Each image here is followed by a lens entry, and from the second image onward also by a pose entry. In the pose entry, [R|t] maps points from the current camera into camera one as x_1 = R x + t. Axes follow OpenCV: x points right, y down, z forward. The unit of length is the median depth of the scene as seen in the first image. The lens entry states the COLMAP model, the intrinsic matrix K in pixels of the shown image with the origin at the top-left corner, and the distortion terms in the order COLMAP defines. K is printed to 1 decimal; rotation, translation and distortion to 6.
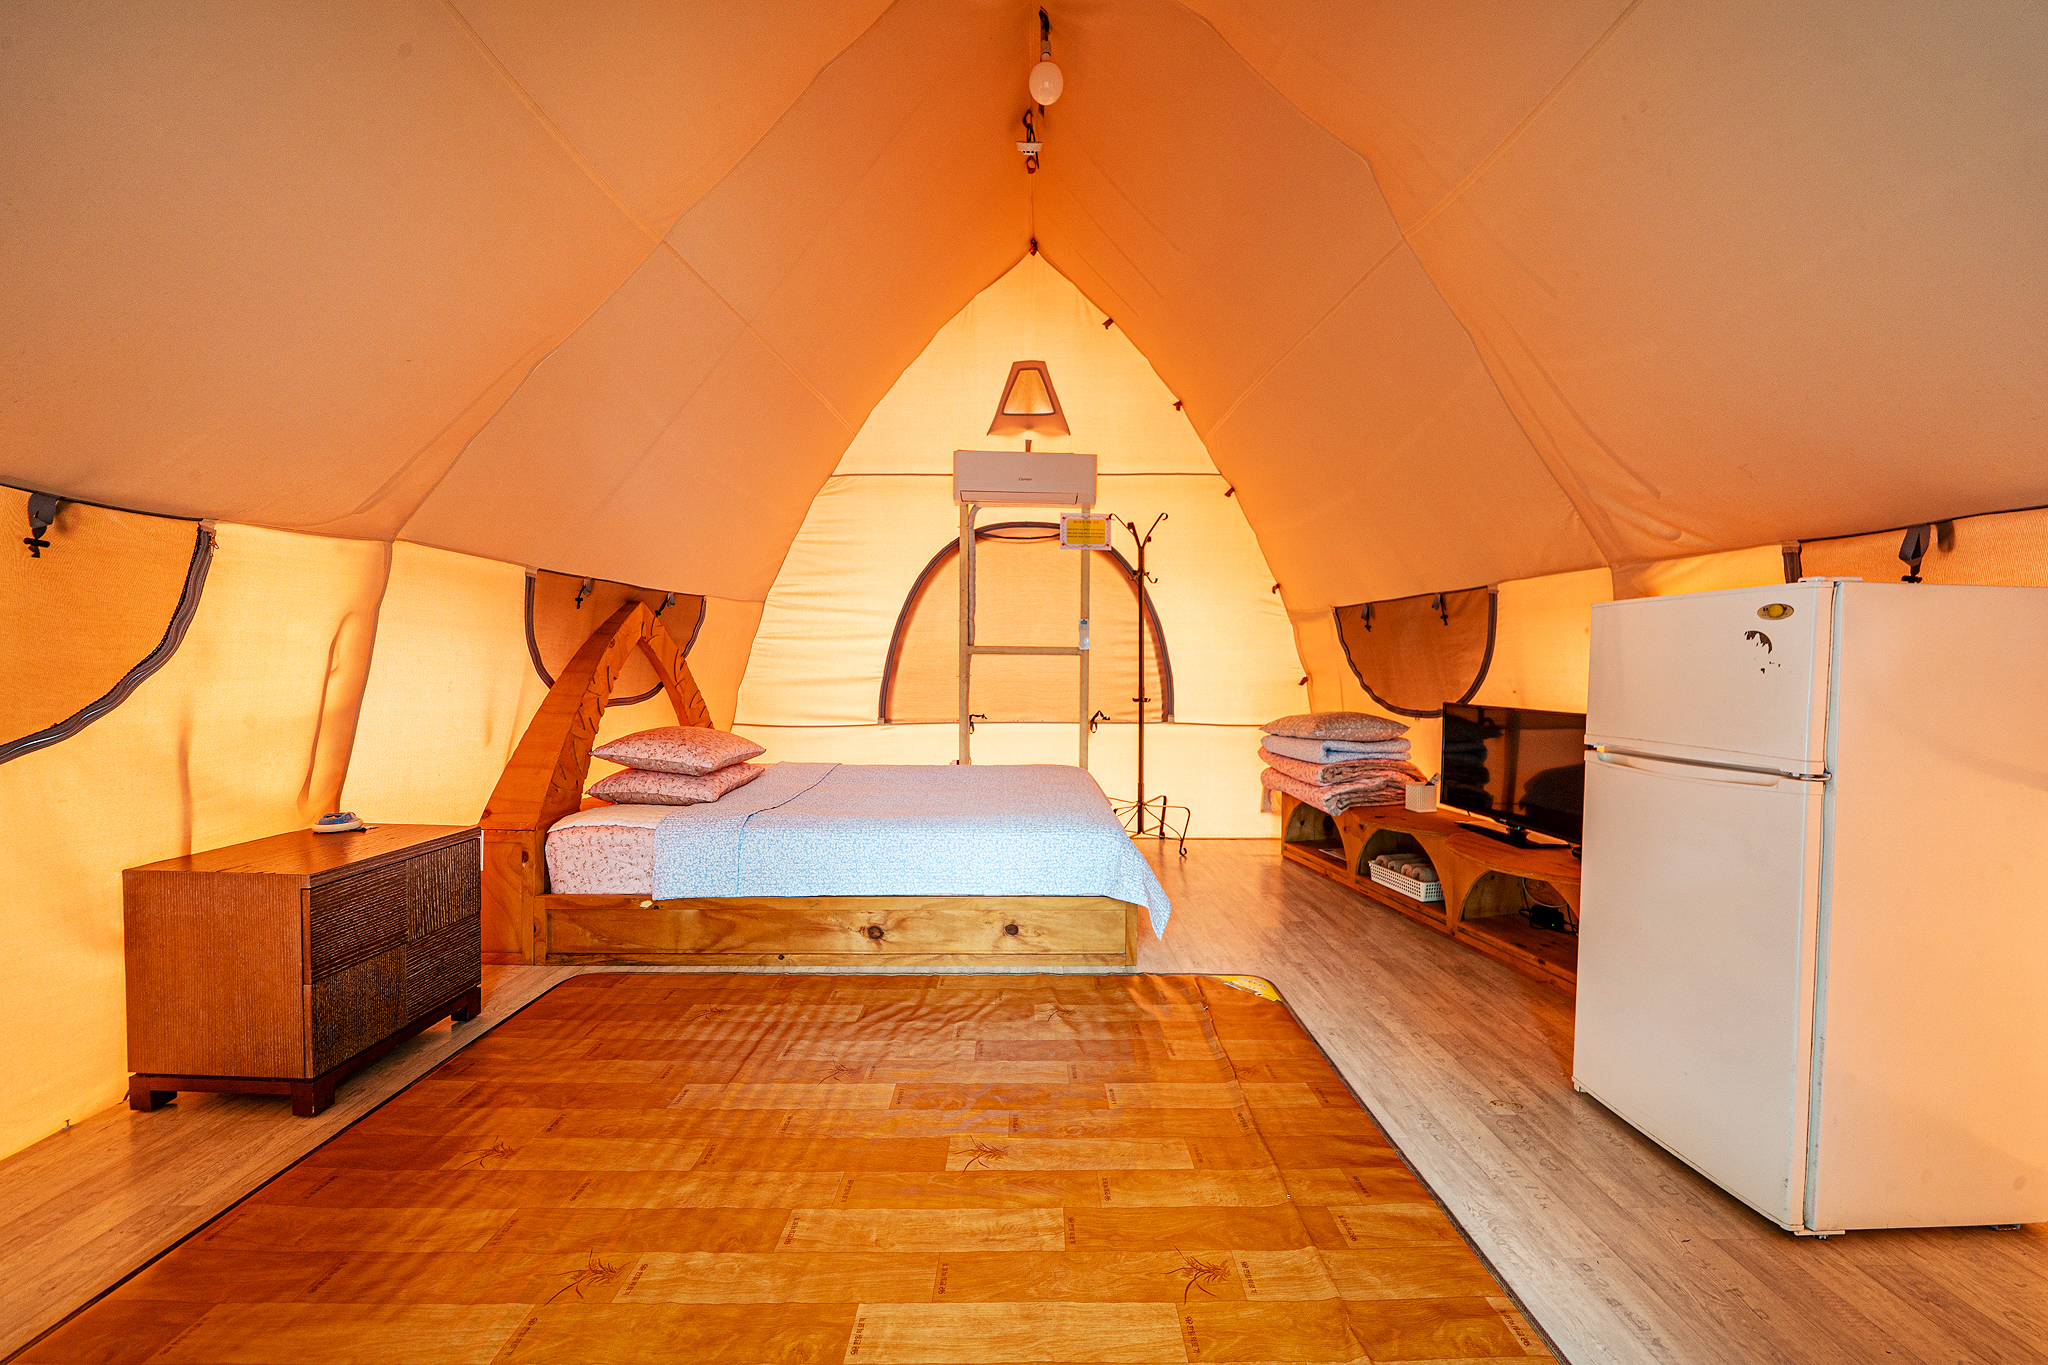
lens RADIAL K [[704.6, 0, 1019.3], [0, 704.6, 686.2], [0, 0, 1]] dist [-0.003026, -0.000401]
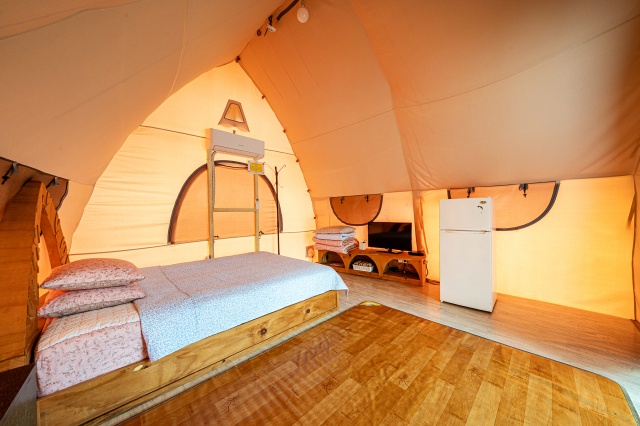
lens RADIAL K [[220.2, 0, 318.5], [0, 220.2, 214.2], [0, 0, 1]] dist [-0.003026, -0.000401]
pose [[0.726274, -0.025212, 0.686943, -0.440080], [0.041126, 0.999131, -0.006810, -0.022071], [-0.686174, 0.033197, 0.726679, 0.254702]]
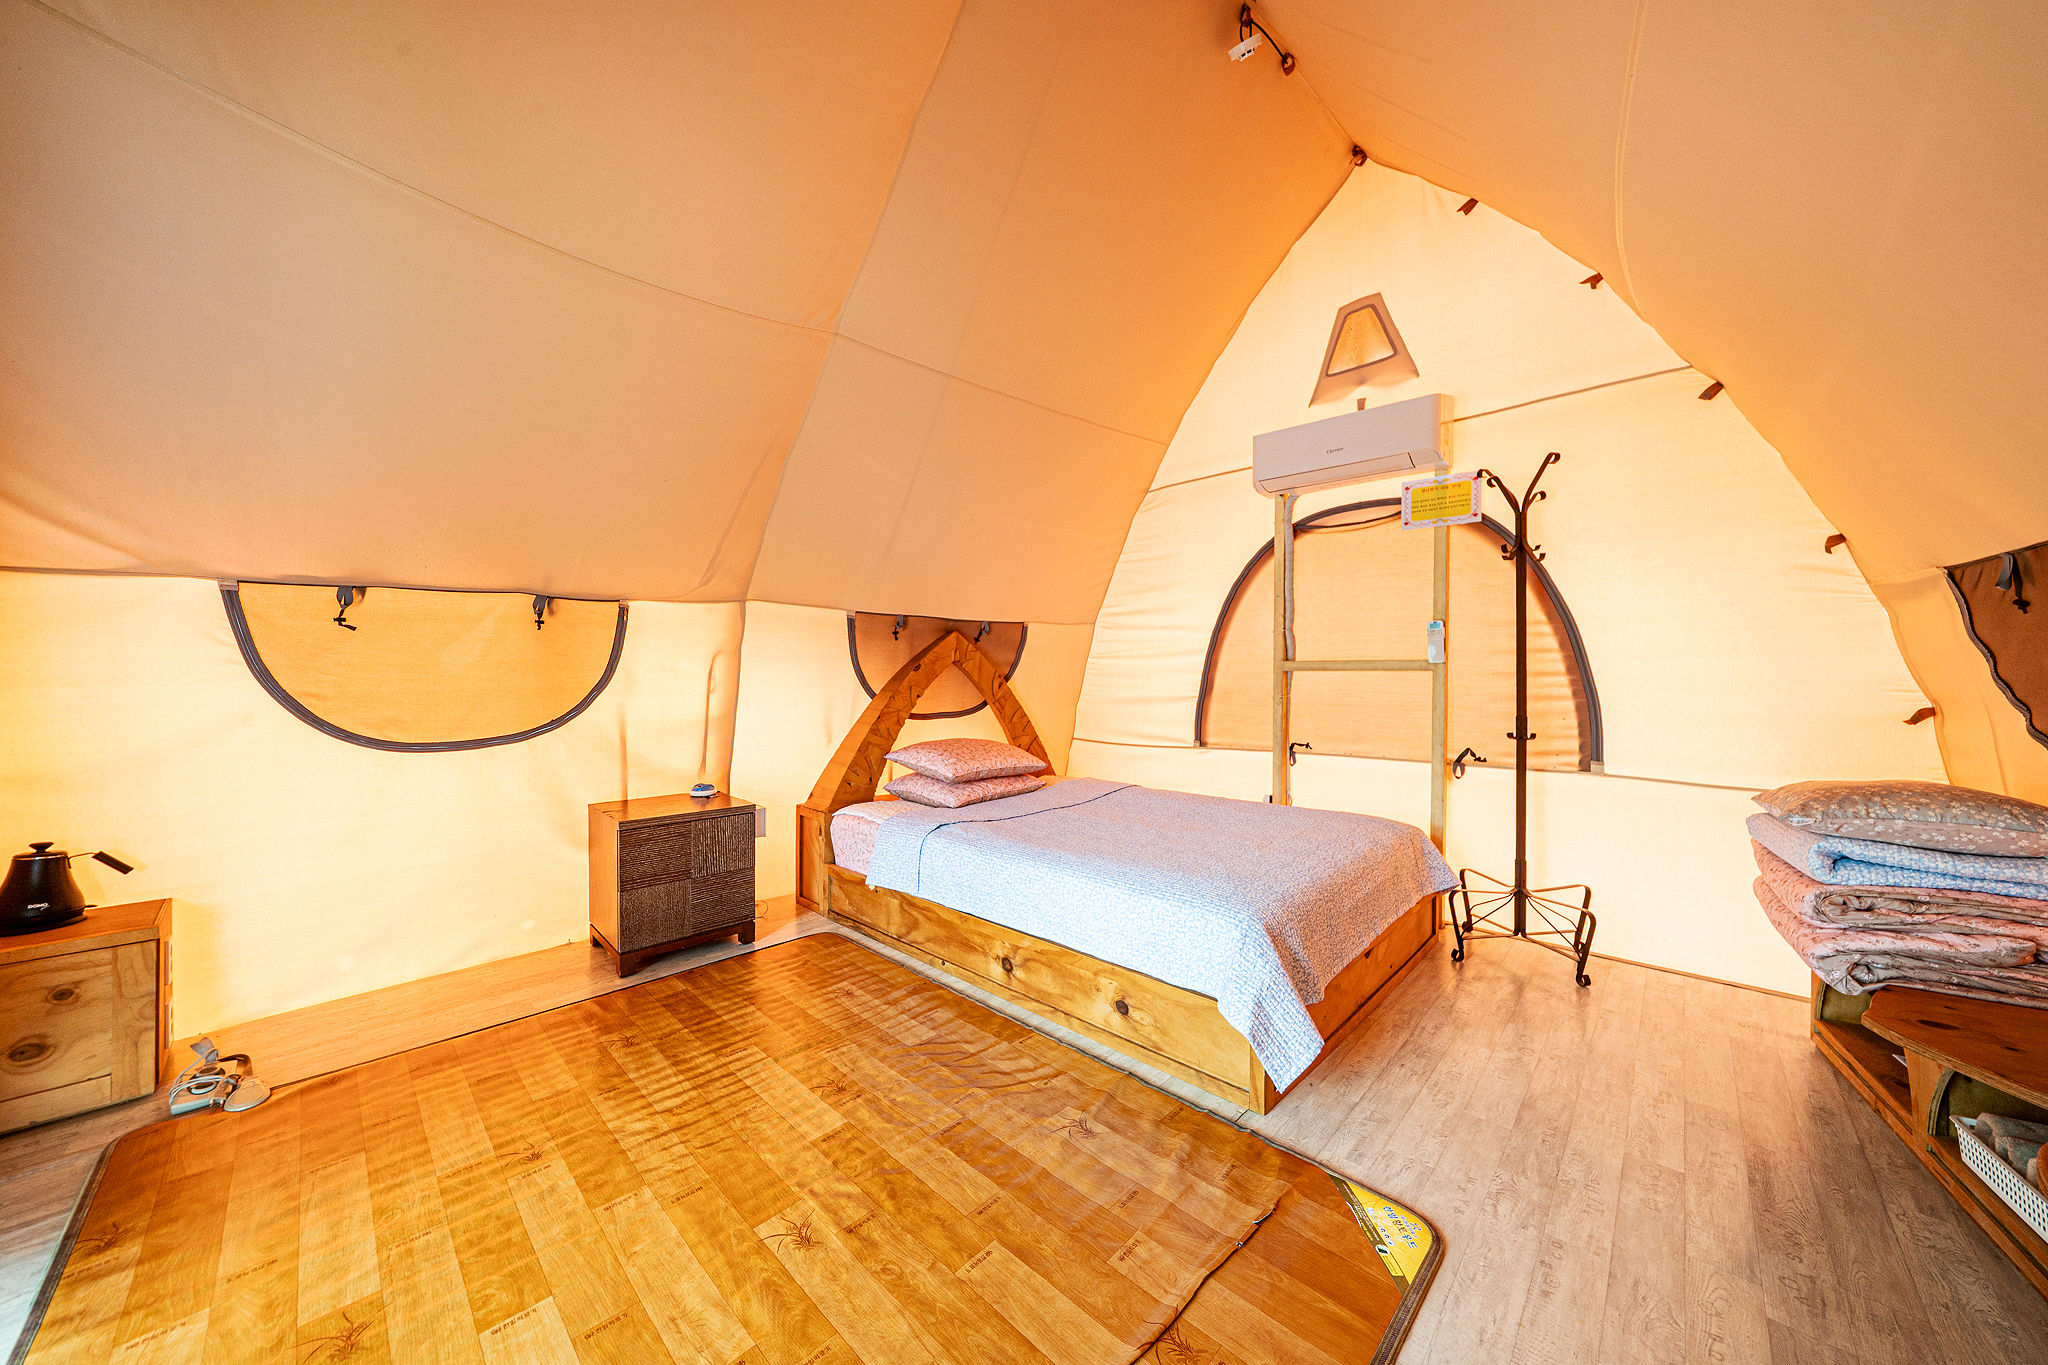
lens RADIAL K [[686.8, 0, 1033.6], [0, 686.8, 685.0], [0, 0, 1]] dist [-0.001883, -0.000114]
pose [[0.729037, 0.001699, -0.684472, 0.360415], [-0.016989, 0.999734, -0.015614, -0.014260], [0.684263, 0.023012, 0.728872, 0.258128]]
